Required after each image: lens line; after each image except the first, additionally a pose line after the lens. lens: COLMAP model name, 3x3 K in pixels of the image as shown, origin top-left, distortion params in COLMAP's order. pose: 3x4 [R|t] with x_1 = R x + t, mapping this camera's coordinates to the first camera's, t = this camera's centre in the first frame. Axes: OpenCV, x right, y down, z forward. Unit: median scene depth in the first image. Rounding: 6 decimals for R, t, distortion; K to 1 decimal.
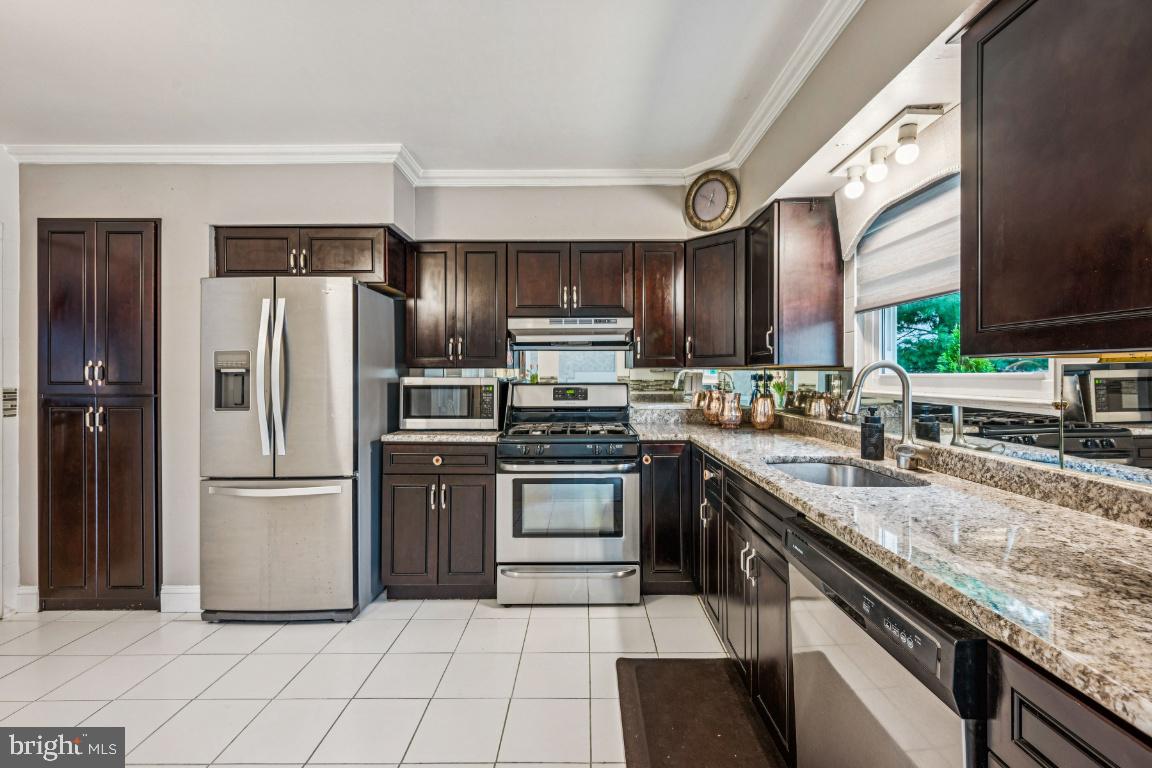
lens RADIAL K [[484.2, 0, 583.7], [0, 484.2, 370.2], [0, 0, 1]] dist [0.001756, 0.000120]
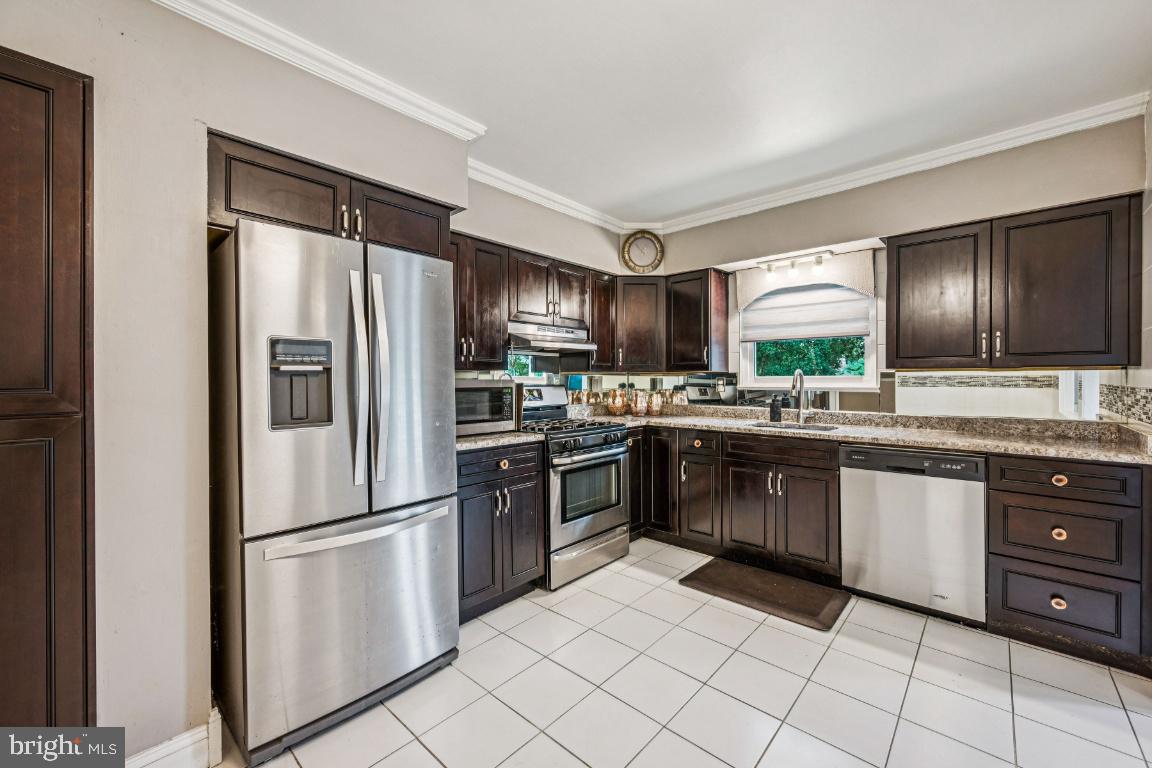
lens RADIAL K [[462.2, 0, 586.3], [0, 462.2, 375.9], [0, 0, 1]] dist [0.003975, 0.000263]
pose [[0.662176, 0.005910, 0.749325, -0.855746], [-0.003727, 0.999983, -0.004594, 0.011793], [-0.749339, 0.000249, 0.662187, 0.251486]]
